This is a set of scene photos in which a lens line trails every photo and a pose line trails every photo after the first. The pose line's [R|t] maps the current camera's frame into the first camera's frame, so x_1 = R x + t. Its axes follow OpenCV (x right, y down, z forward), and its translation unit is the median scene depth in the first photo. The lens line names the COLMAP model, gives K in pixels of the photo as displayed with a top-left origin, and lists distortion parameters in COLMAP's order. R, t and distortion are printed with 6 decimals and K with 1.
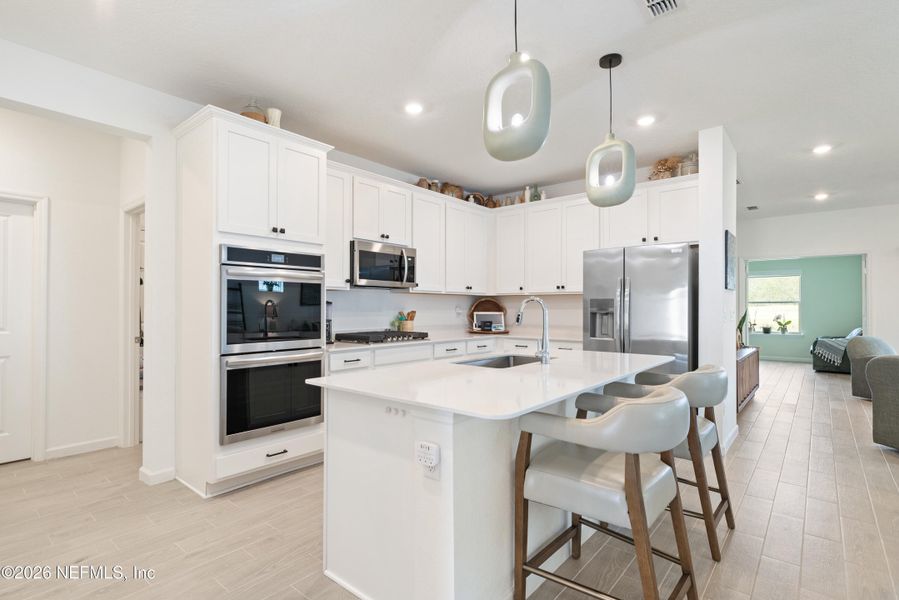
lens RADIAL K [[435.4, 0, 447.7], [0, 435.4, 304.2], [0, 0, 1]] dist [0.001501, 0.000365]
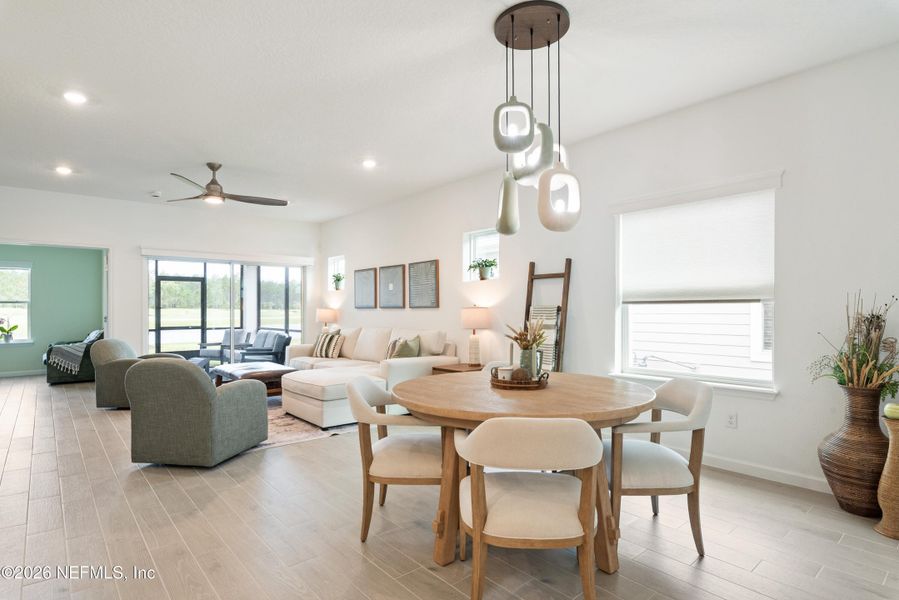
lens RADIAL K [[471.5, 0, 451.1], [0, 471.5, 305.8], [0, 0, 1]] dist [-0.001787, -0.000526]
pose [[0.150090, 0.003626, 0.988666, 0.094252], [-0.001475, 0.999993, -0.003444, 0.006976], [-0.988671, -0.000941, 0.150095, 0.147041]]
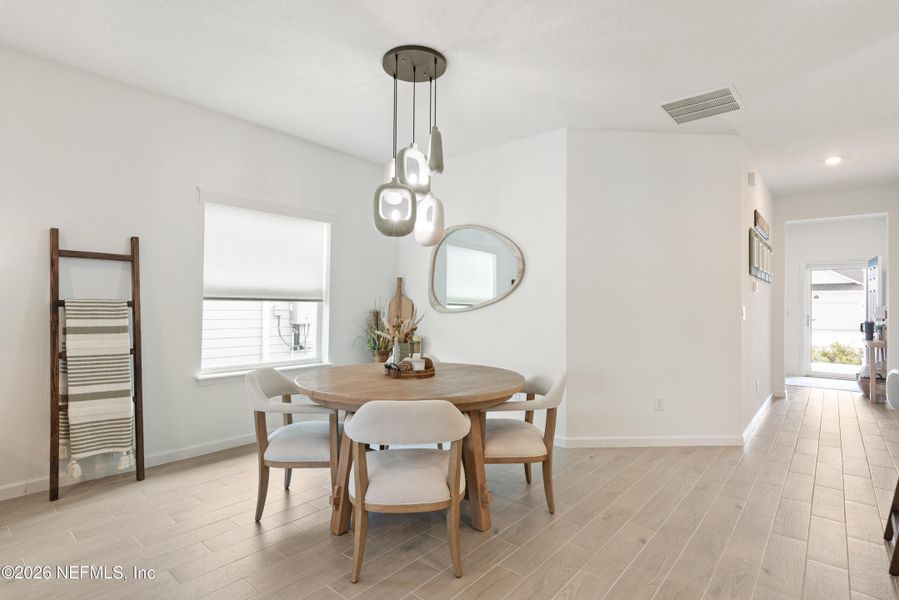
lens RADIAL K [[454.1, 0, 452.6], [0, 454.1, 299.7], [0, 0, 1]] dist [-0.000465, 0.000123]
pose [[-0.999884, -0.012560, -0.008614, 0.483922], [-0.012368, 0.999681, -0.022002, 0.010816], [0.008887, -0.021893, -0.999721, 0.609278]]
